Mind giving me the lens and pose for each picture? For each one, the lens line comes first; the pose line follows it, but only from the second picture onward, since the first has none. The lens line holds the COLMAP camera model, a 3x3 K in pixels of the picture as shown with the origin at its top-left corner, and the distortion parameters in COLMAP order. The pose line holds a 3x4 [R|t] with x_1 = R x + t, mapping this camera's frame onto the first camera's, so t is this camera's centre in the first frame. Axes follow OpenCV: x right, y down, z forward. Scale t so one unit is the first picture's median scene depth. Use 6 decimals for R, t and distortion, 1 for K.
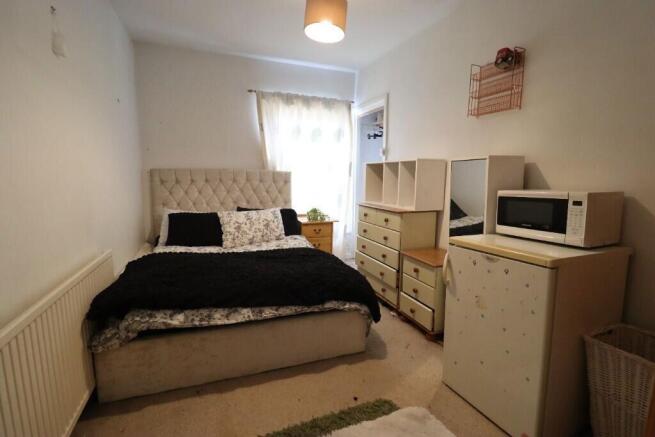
lens RADIAL K [[306.9, 0, 328.6], [0, 306.9, 218.4], [0, 0, 1]] dist [-0.018842, -0.004045]
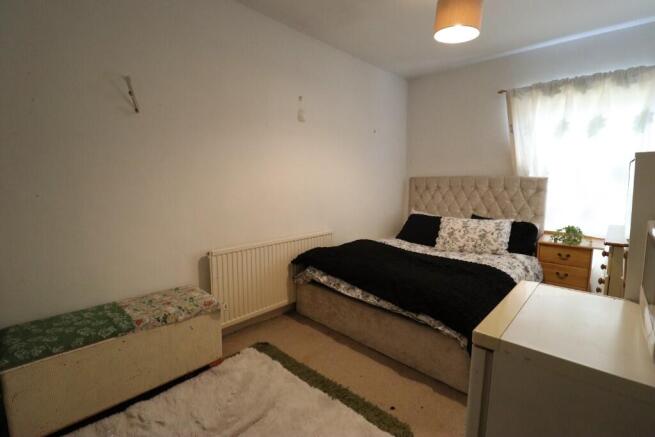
lens RADIAL K [[306.9, 0, 326.4], [0, 306.9, 218.5], [0, 0, 1]] dist [-0.018842, -0.004045]
pose [[0.402444, 0.105557, -0.909338, 0.420664], [-0.114309, 0.991350, 0.064487, -0.034401], [0.908280, 0.077993, 0.411029, 0.168619]]
